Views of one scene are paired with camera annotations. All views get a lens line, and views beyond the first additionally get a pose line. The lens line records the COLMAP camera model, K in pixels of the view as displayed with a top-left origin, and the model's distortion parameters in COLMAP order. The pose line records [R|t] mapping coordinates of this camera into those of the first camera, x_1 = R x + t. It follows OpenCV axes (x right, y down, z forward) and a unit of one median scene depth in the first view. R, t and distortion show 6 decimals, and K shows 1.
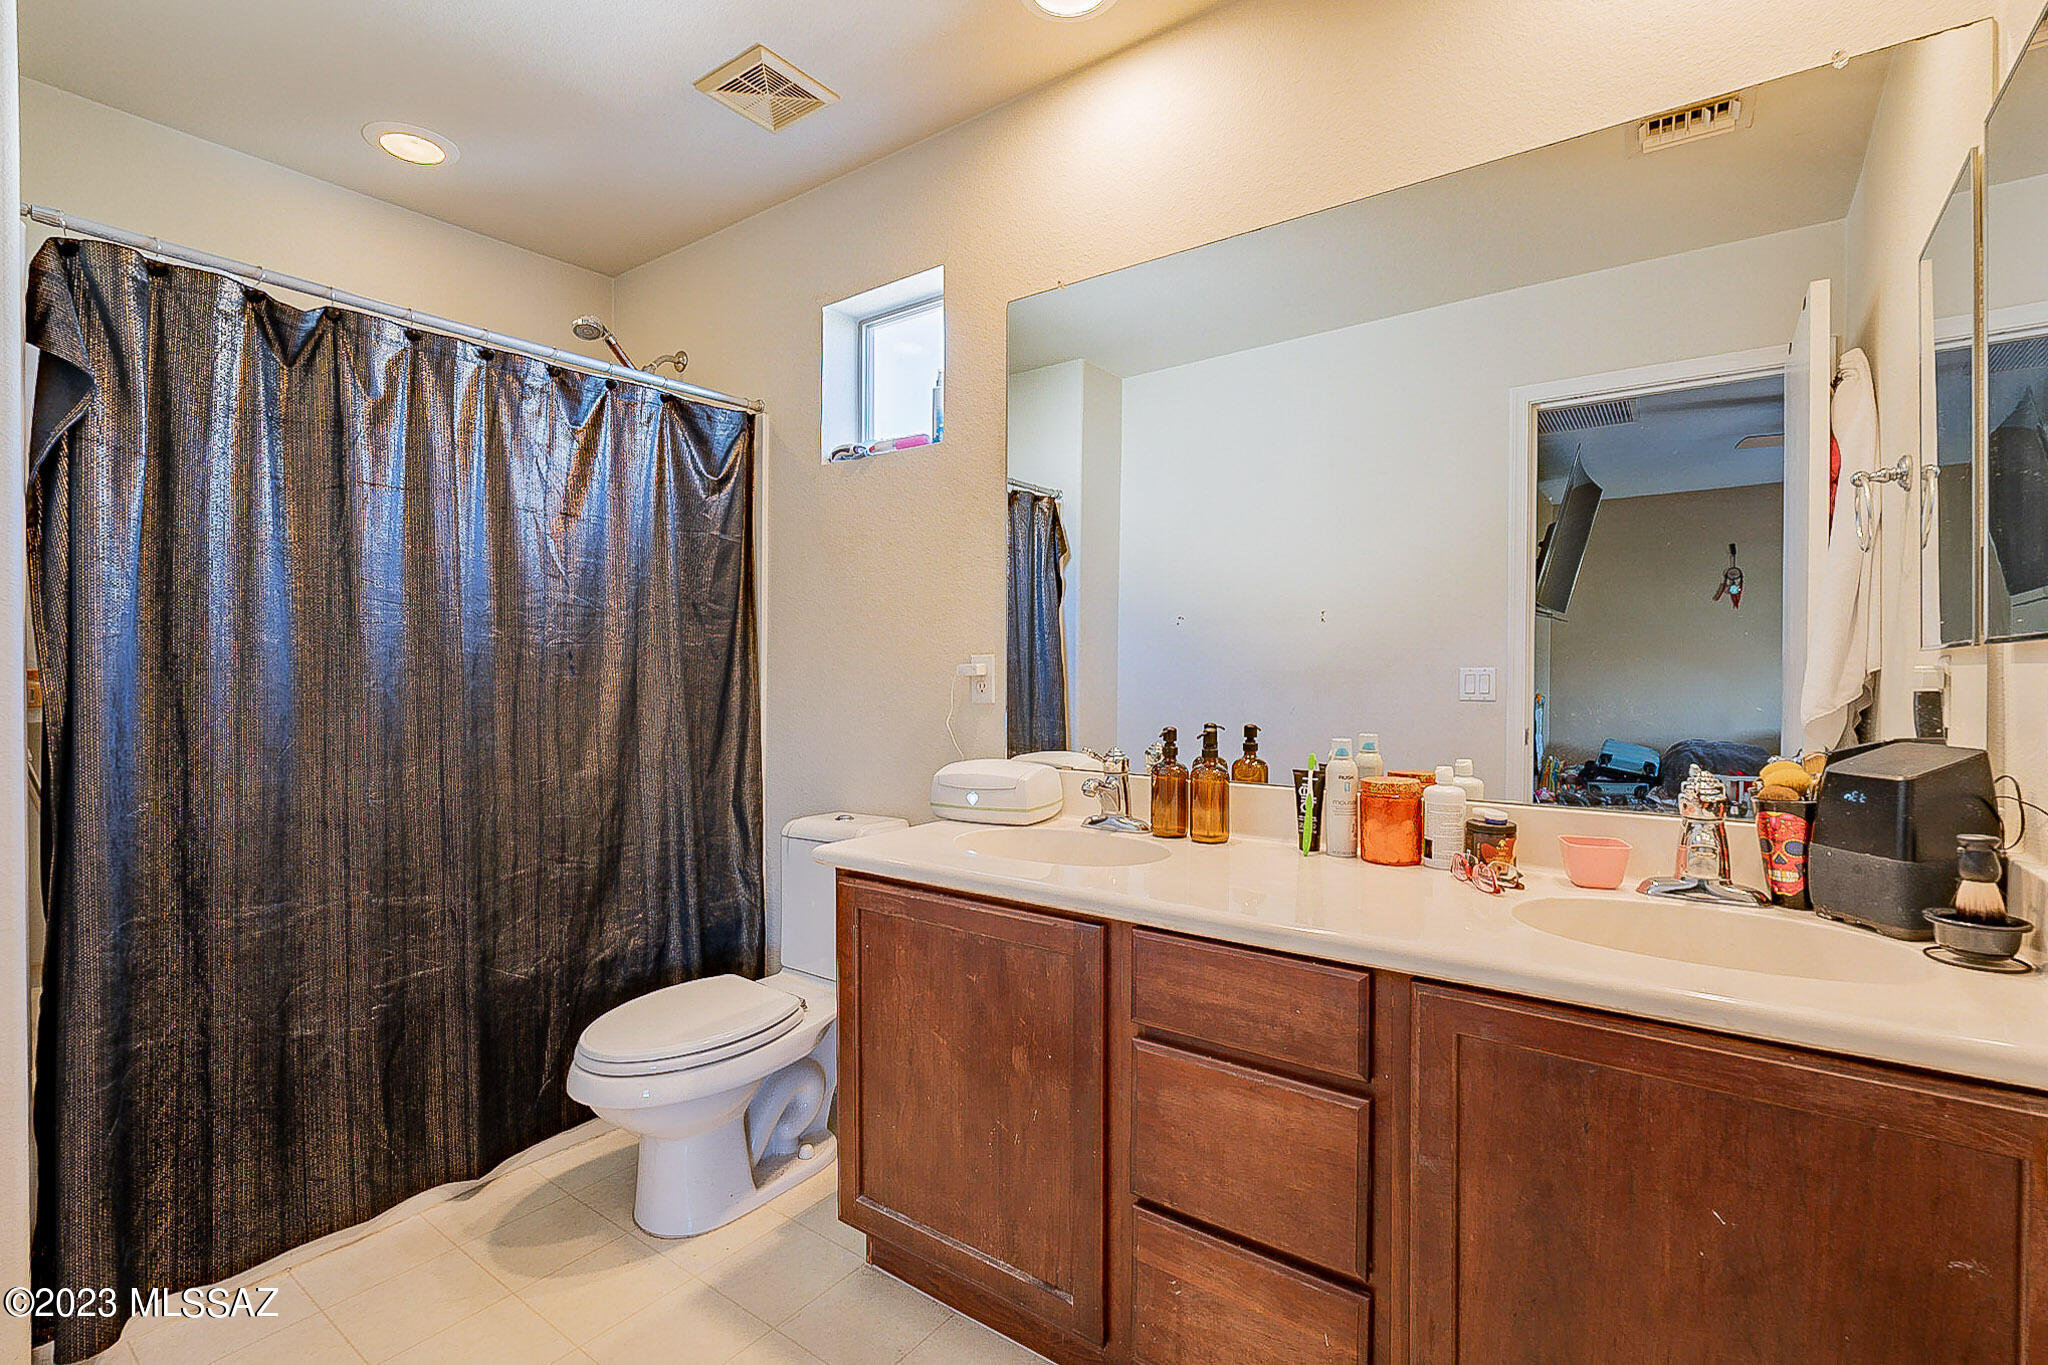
lens RADIAL K [[947.4, 0, 1021.3], [0, 947.4, 676.3], [0, 0, 1]] dist [0.001136, 0.000073]
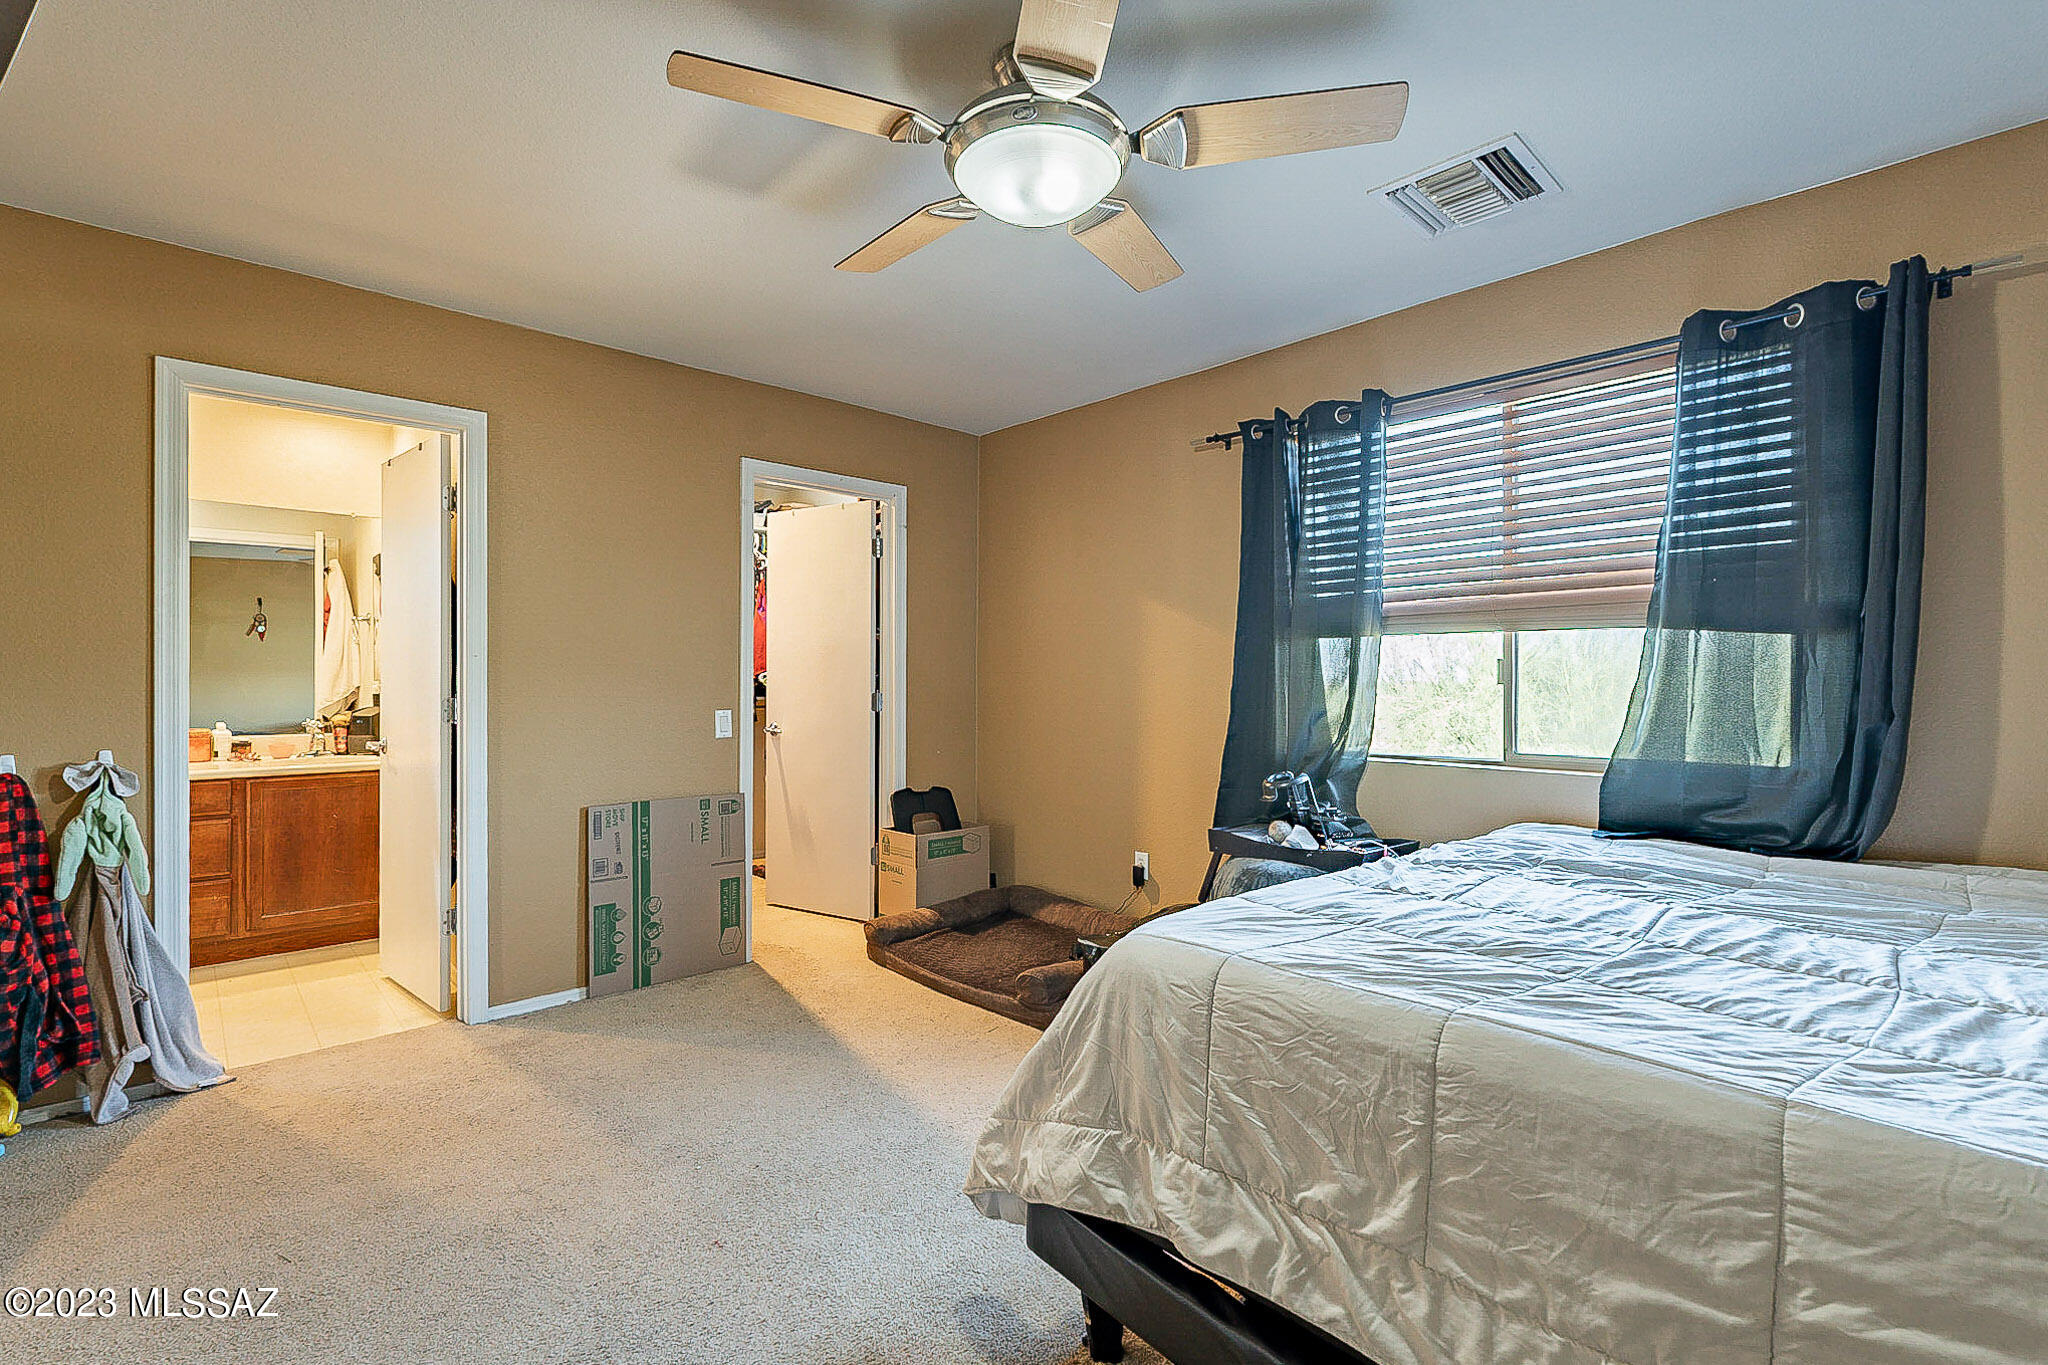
lens RADIAL K [[900.0, 0, 1020.8], [0, 900.0, 687.6], [0, 0, 1]] dist [-0.006668, 0.000162]
pose [[0.184174, -0.010946, 0.982833, -1.919287], [0.007139, 0.999927, 0.009799, -0.022244], [-0.982868, 0.005212, 0.184238, -2.011614]]
